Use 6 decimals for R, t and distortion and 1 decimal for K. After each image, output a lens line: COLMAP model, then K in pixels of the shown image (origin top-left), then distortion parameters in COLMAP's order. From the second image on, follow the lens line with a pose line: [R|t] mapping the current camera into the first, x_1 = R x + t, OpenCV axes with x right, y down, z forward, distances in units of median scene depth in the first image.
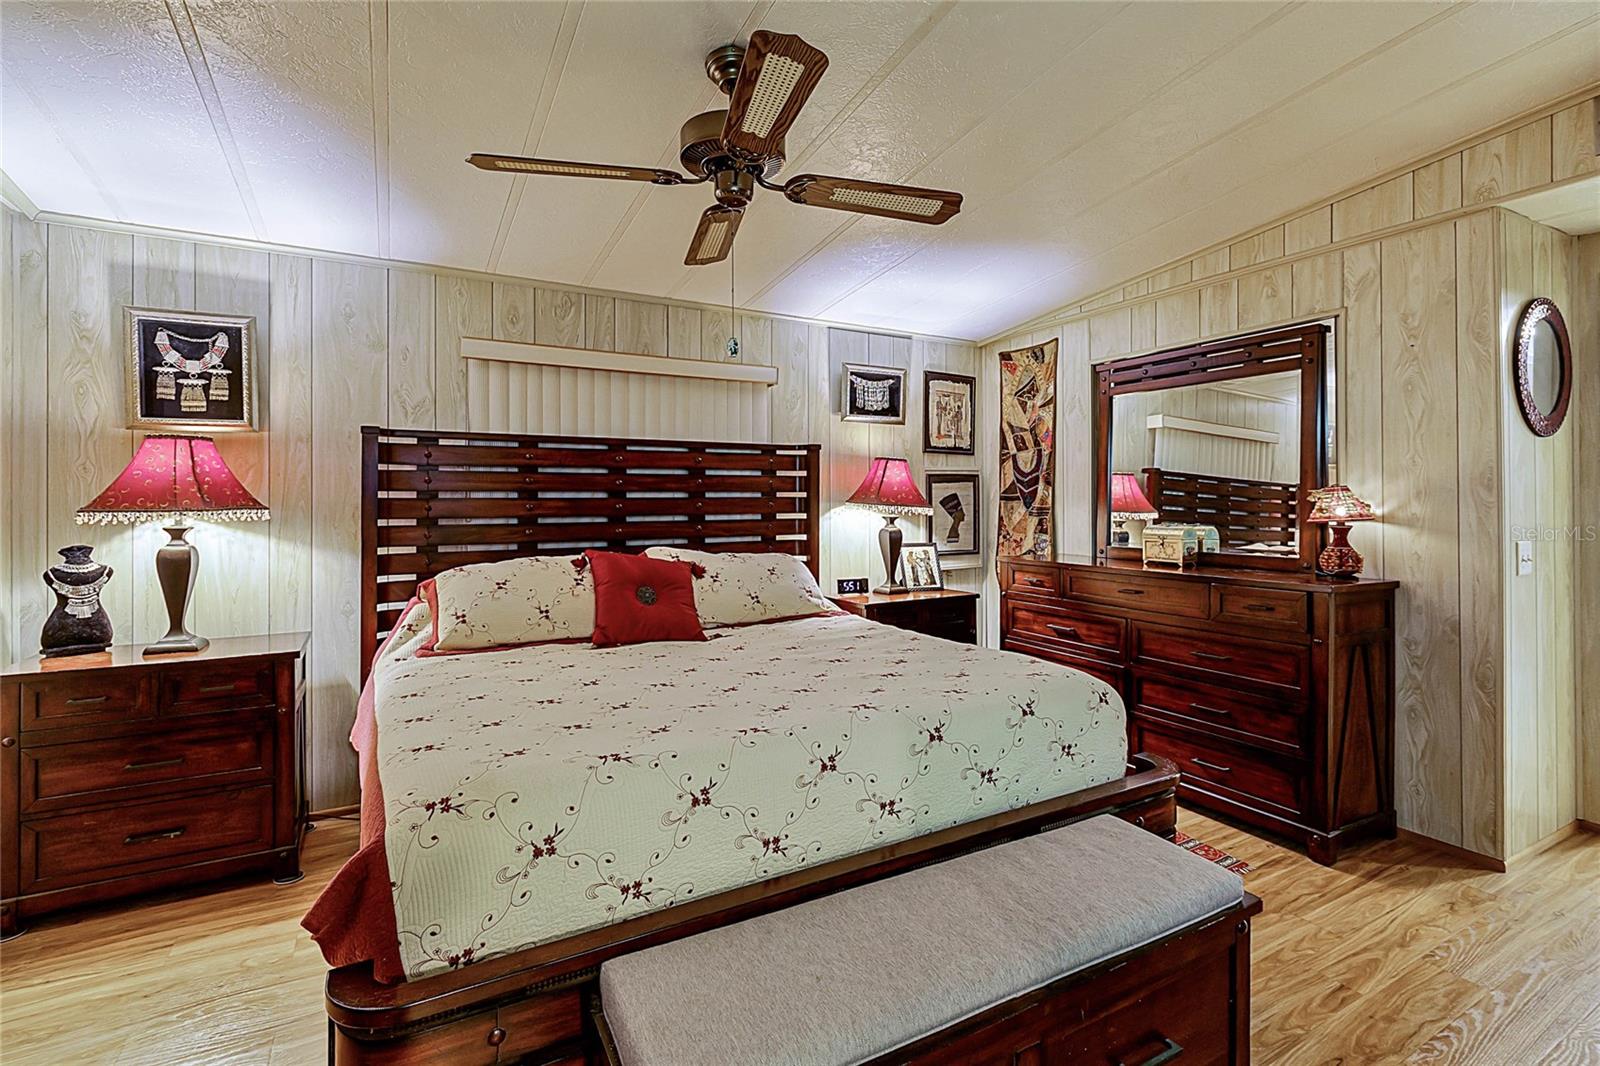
lens RADIAL K [[741.7, 0, 799.5], [0, 741.7, 503.6], [0, 0, 1]] dist [0.002109, -0.000400]
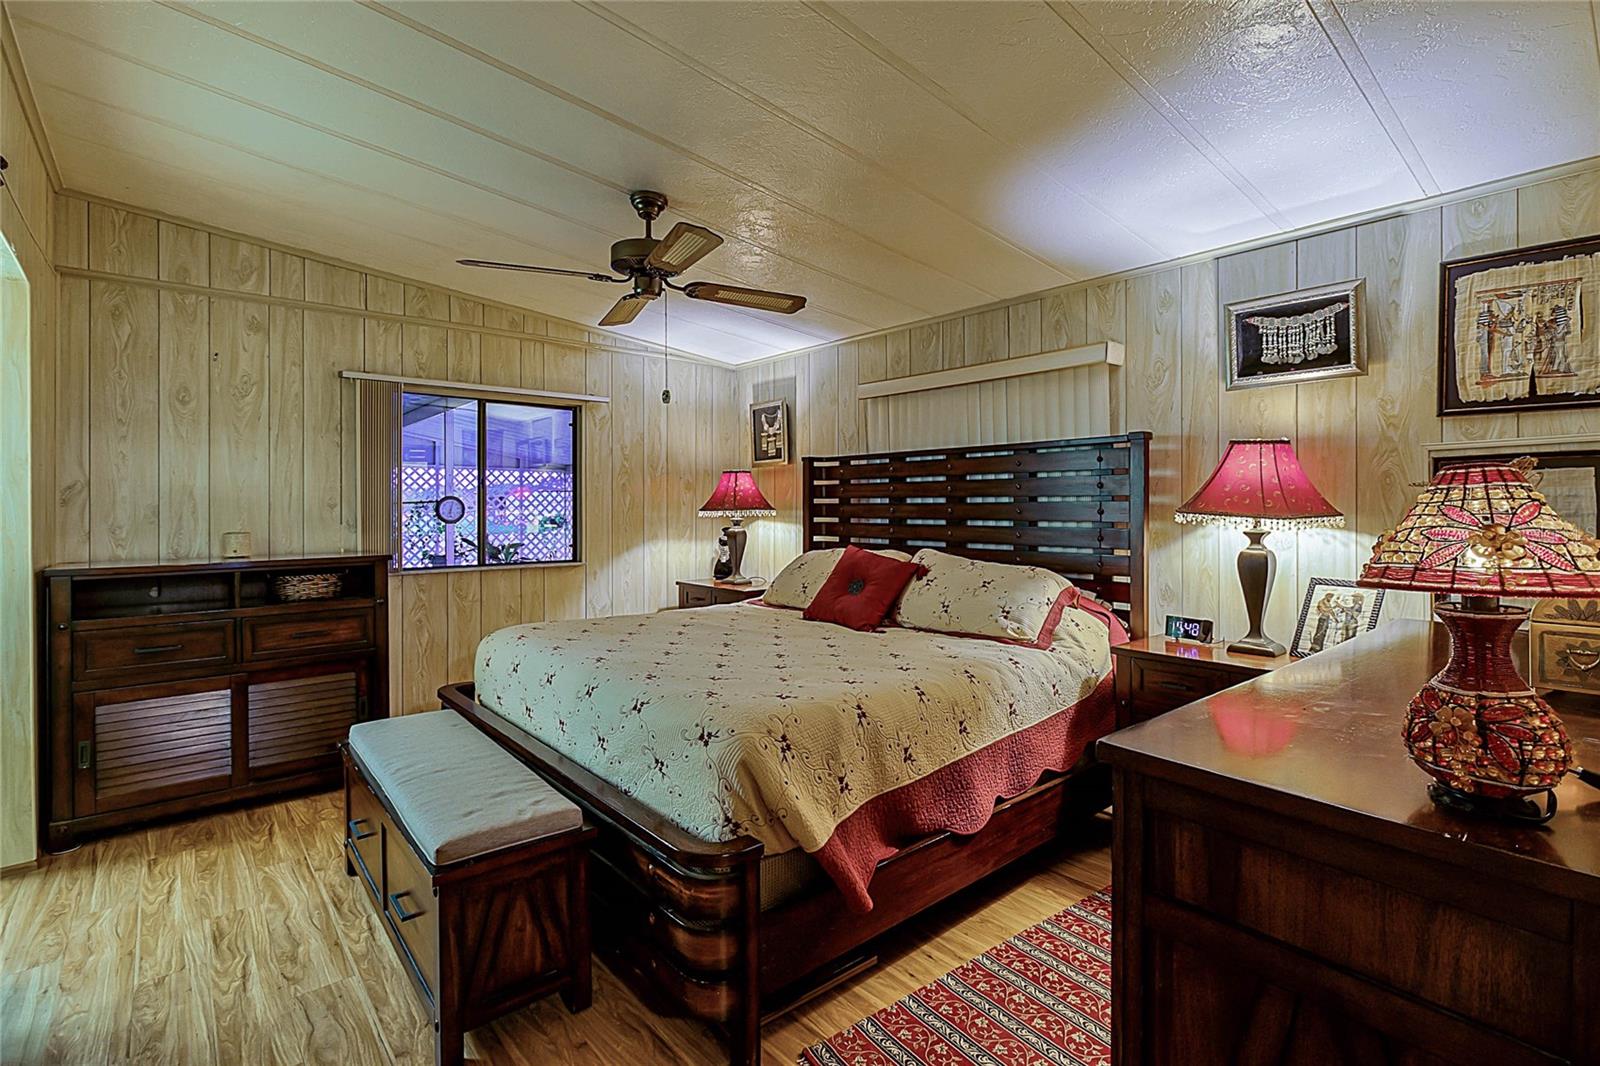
lens RADIAL K [[741.7, 0, 799.5], [0, 741.7, 503.6], [0, 0, 1]] dist [0.002109, -0.000400]
pose [[0.197104, -0.000901, -0.980382, 0.741294], [-0.006128, 0.999979, -0.002151, -0.002719], [0.980363, 0.006432, 0.197094, 0.547113]]
